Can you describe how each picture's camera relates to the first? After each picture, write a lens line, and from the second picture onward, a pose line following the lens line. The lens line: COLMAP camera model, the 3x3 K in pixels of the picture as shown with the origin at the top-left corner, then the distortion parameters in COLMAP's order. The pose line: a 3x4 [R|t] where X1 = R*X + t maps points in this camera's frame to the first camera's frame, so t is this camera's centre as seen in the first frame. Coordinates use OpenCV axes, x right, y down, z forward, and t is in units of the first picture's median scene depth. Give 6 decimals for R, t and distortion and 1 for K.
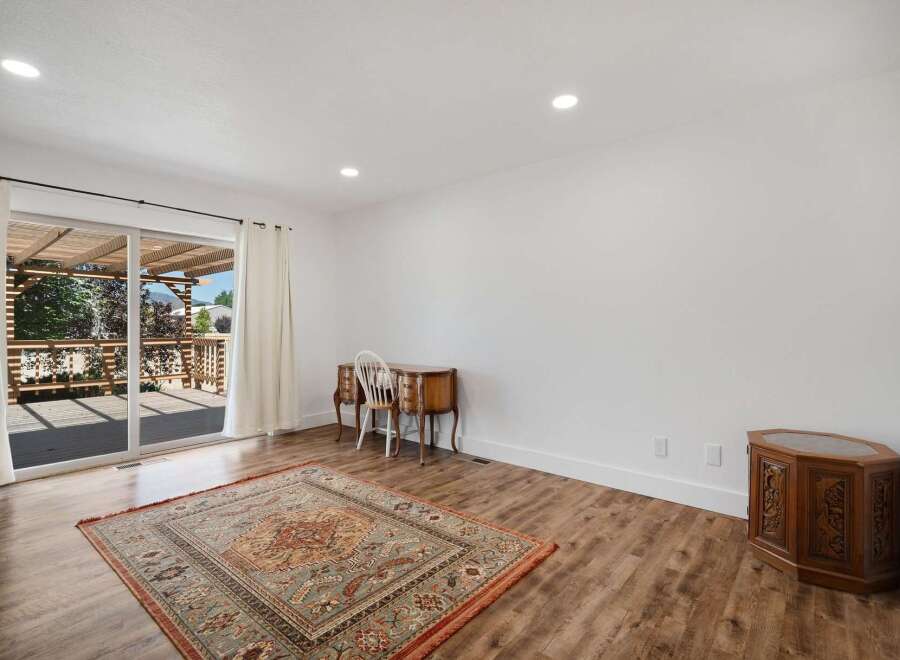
lens RADIAL K [[446.8, 0, 450.0], [0, 446.8, 330.0], [0, 0, 1]] dist [0.000388, -0.001233]
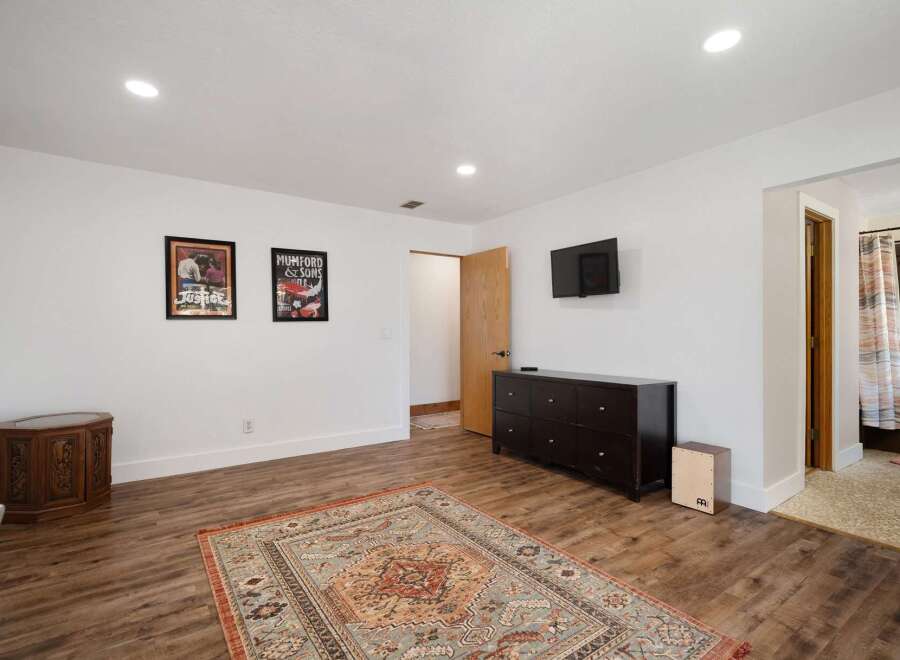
lens RADIAL K [[446.8, 0, 450.0], [0, 446.8, 330.0], [0, 0, 1]] dist [0.000388, -0.001233]
pose [[-0.963267, -0.000042, 0.268547, -0.661808], [0.002048, 0.999970, 0.007502, -0.023382], [-0.268539, 0.007776, -0.963237, 1.918624]]
